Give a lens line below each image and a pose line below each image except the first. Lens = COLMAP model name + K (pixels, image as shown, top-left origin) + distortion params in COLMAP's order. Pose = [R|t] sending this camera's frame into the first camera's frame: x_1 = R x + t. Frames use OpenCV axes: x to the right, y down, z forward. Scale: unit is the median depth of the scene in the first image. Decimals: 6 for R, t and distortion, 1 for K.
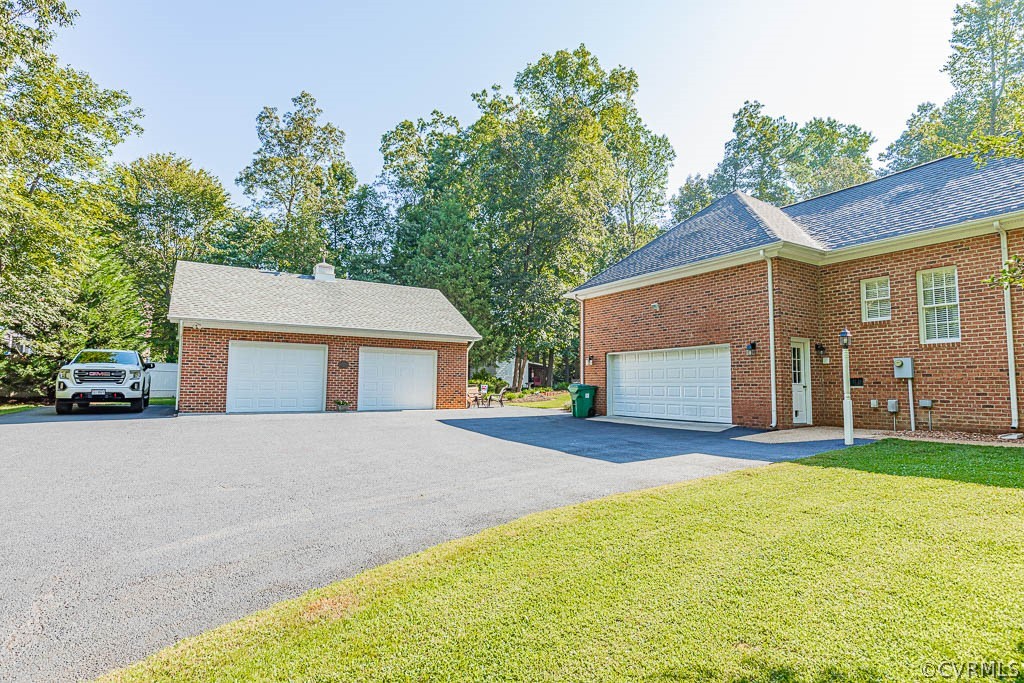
lens RADIAL K [[532.8, 0, 510.9], [0, 532.8, 342.0], [0, 0, 1]] dist [0.001205, 0.000247]
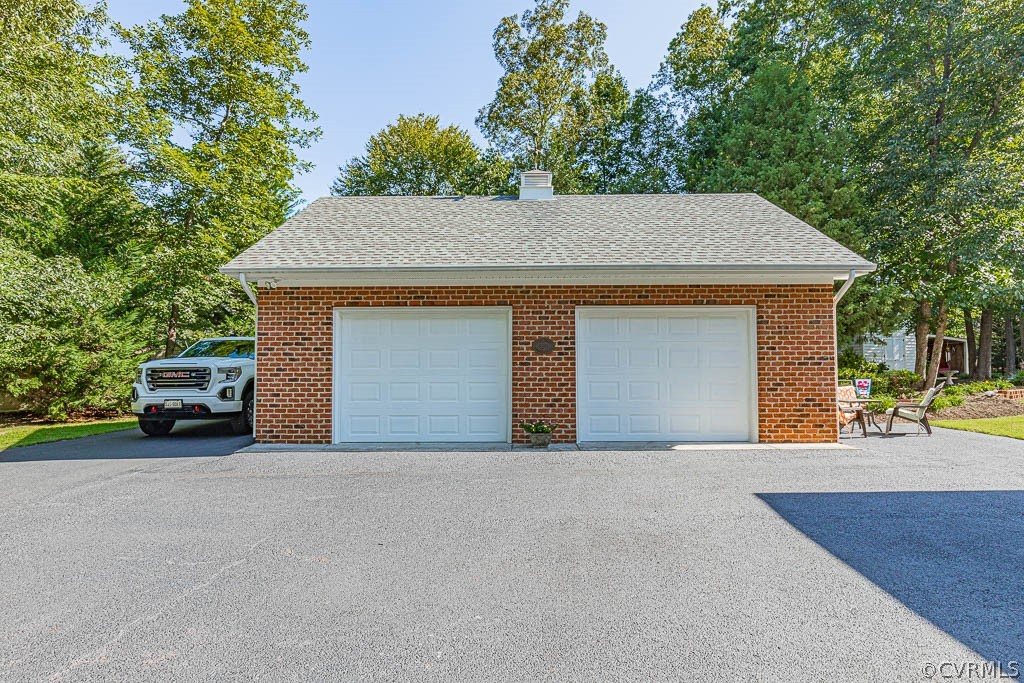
lens RADIAL K [[580.2, 0, 509.7], [0, 580.2, 346.0], [0, 0, 1]] dist [0.003098, -0.000461]
pose [[0.851868, -0.038355, -0.522350, -0.060961], [0.056377, 0.998235, 0.018645, 0.027126], [0.520713, -0.045331, 0.852527, 0.474372]]
